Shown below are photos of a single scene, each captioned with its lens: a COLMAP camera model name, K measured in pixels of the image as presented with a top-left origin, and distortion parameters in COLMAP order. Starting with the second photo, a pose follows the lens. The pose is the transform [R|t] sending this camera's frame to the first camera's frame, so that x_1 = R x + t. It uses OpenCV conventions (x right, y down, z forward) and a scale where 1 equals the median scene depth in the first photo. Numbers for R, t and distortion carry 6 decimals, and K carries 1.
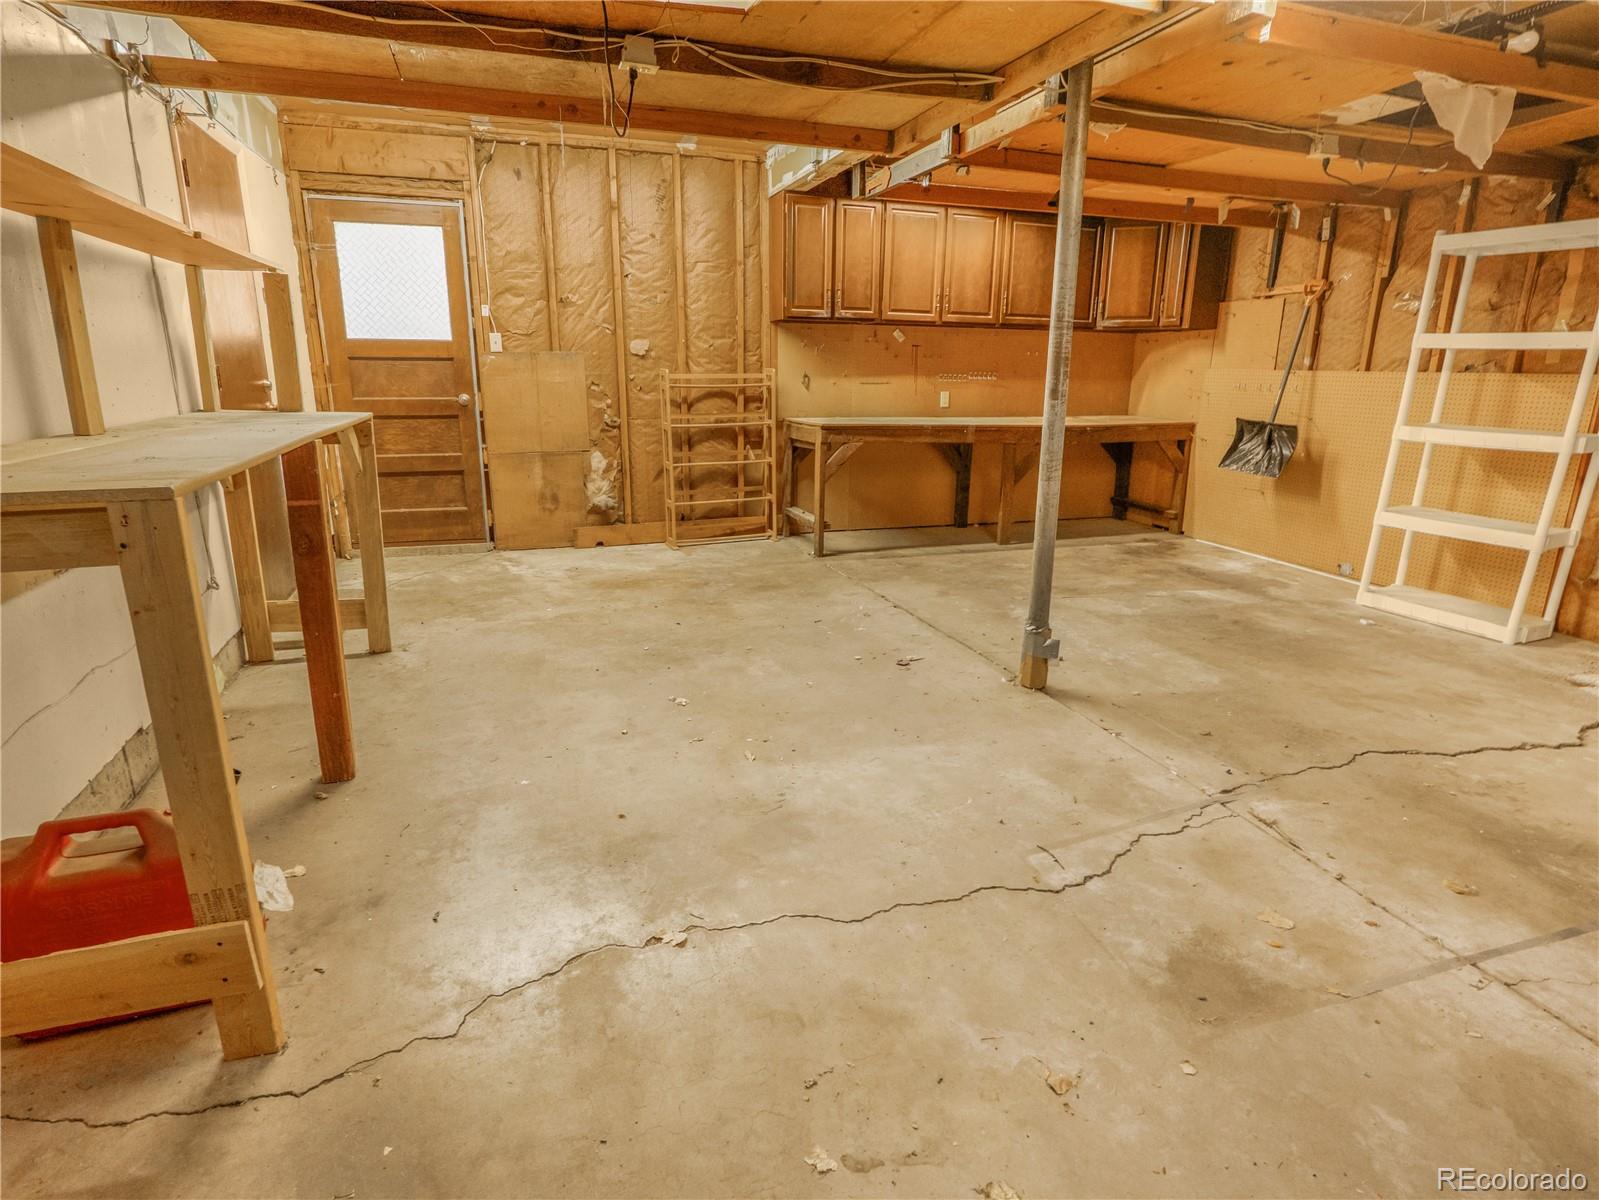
lens RADIAL K [[861.6, 0, 803.0], [0, 861.6, 602.0], [0, 0, 1]] dist [-0.026131, 0.000490]
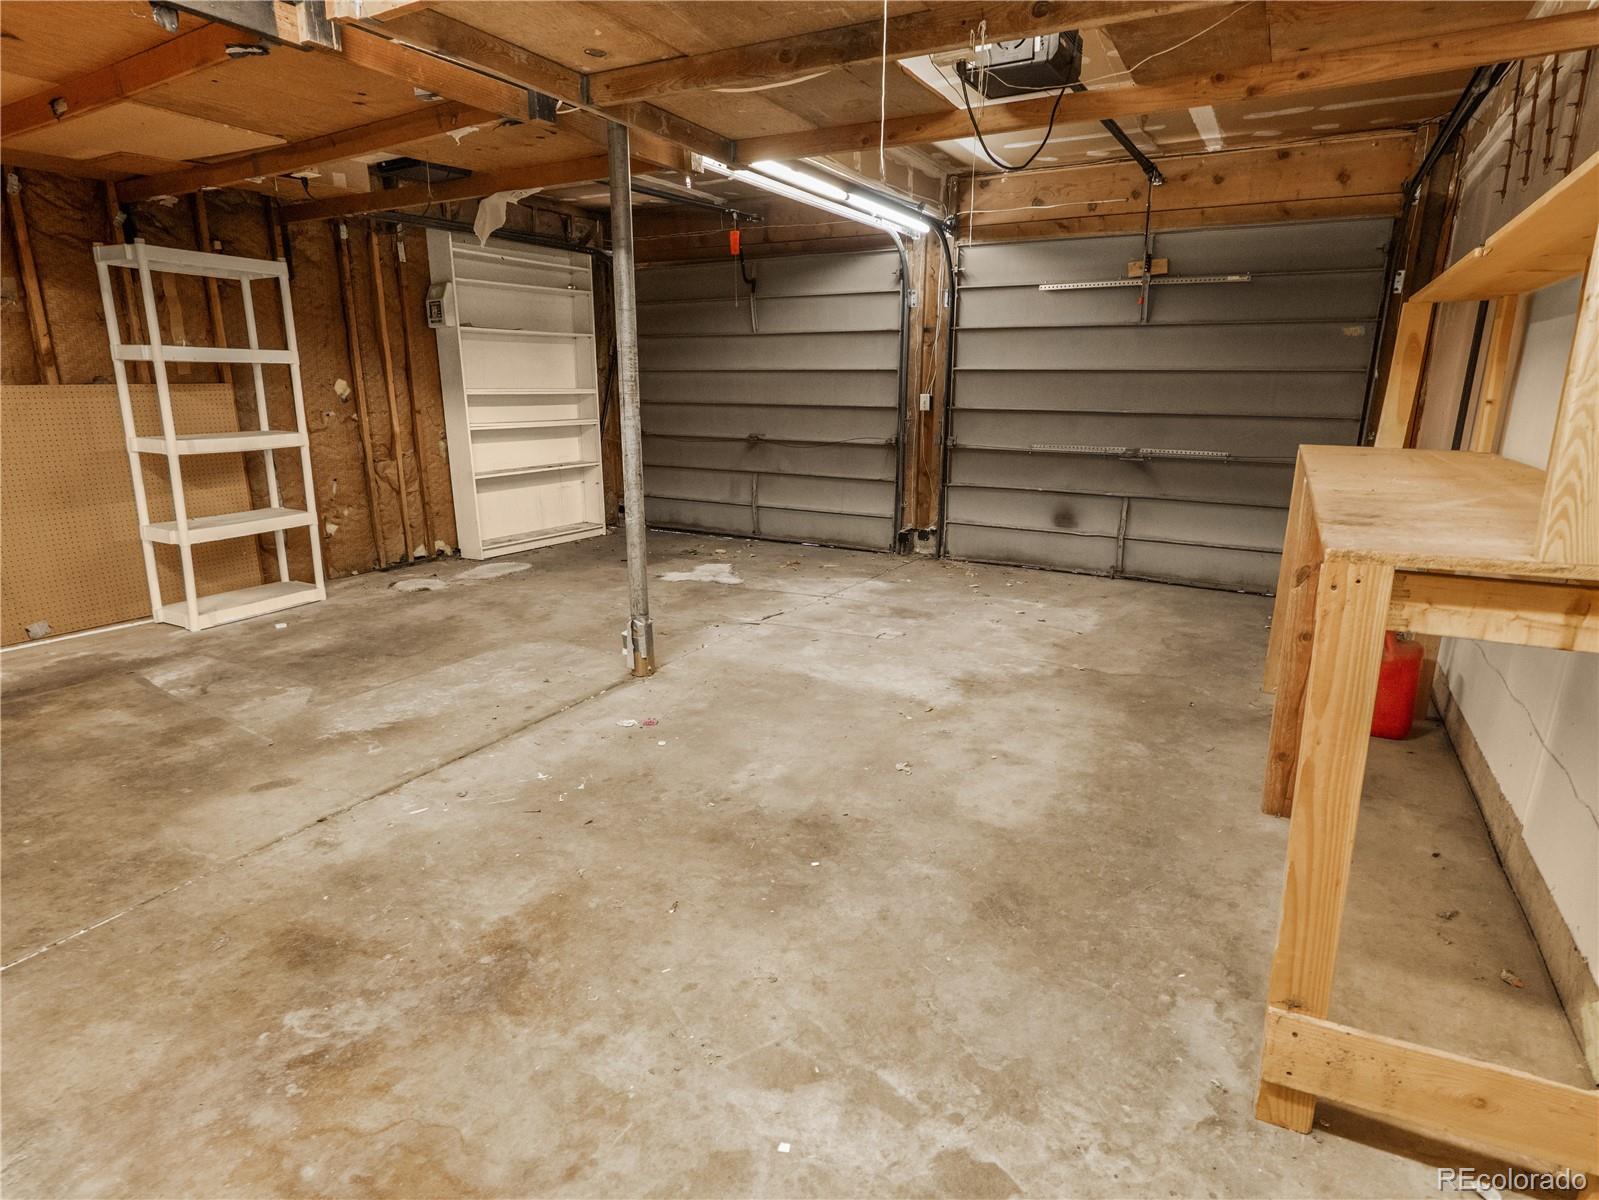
lens RADIAL K [[861.6, 0, 806.5], [0, 861.6, 597.3], [0, 0, 1]] dist [-0.026131, 0.000490]
pose [[-0.669964, -0.195176, 0.716278, -0.567219], [0.183986, 0.891073, 0.414895, -0.360584], [-0.719234, 0.409750, -0.561077, 1.251276]]
